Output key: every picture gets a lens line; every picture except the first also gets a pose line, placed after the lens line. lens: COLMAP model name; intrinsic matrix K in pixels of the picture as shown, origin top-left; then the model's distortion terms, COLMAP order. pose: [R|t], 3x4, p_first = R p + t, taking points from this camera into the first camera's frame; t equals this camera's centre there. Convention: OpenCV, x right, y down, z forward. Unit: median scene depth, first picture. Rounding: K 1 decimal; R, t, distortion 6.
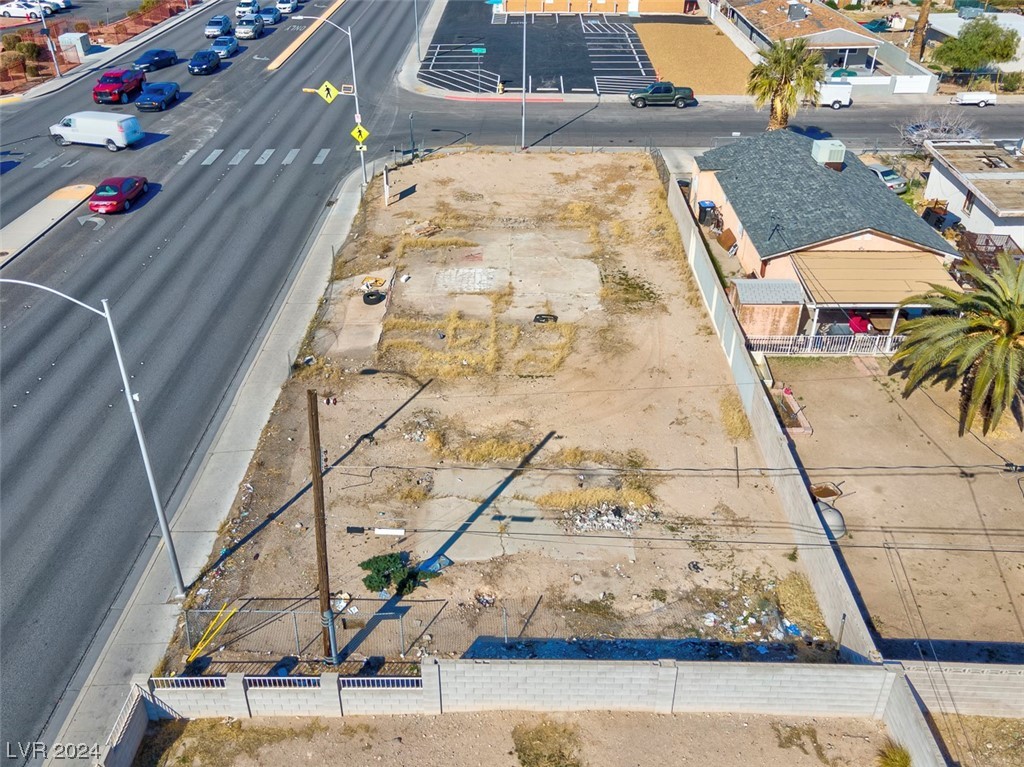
lens RADIAL K [[860.1, 0, 514.8], [0, 860.1, 330.3], [0, 0, 1]] dist [0.047283, -0.007535]
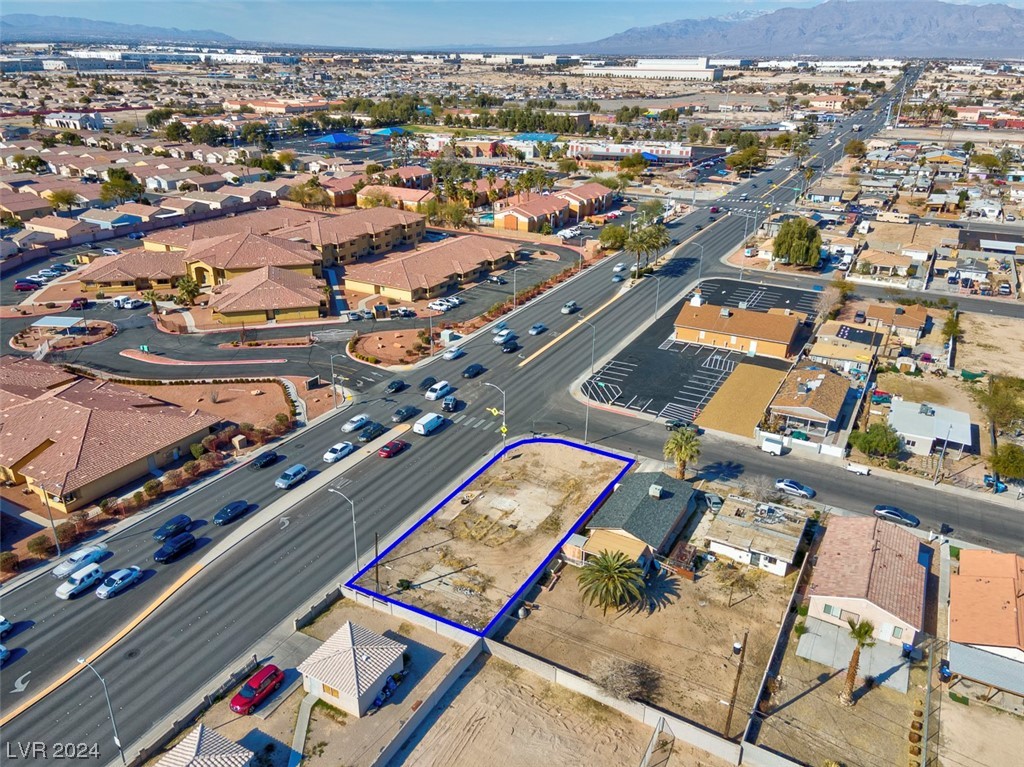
lens RADIAL K [[747.7, 0, 515.5], [0, 747.7, 381.4], [0, 0, 1]] dist [0.042304, -0.000440]
pose [[0.880965, 0.196541, -0.430433, 0.929881], [-0.244287, 0.967967, -0.057998, -0.309009], [0.405246, 0.156243, 0.900757, -1.157711]]
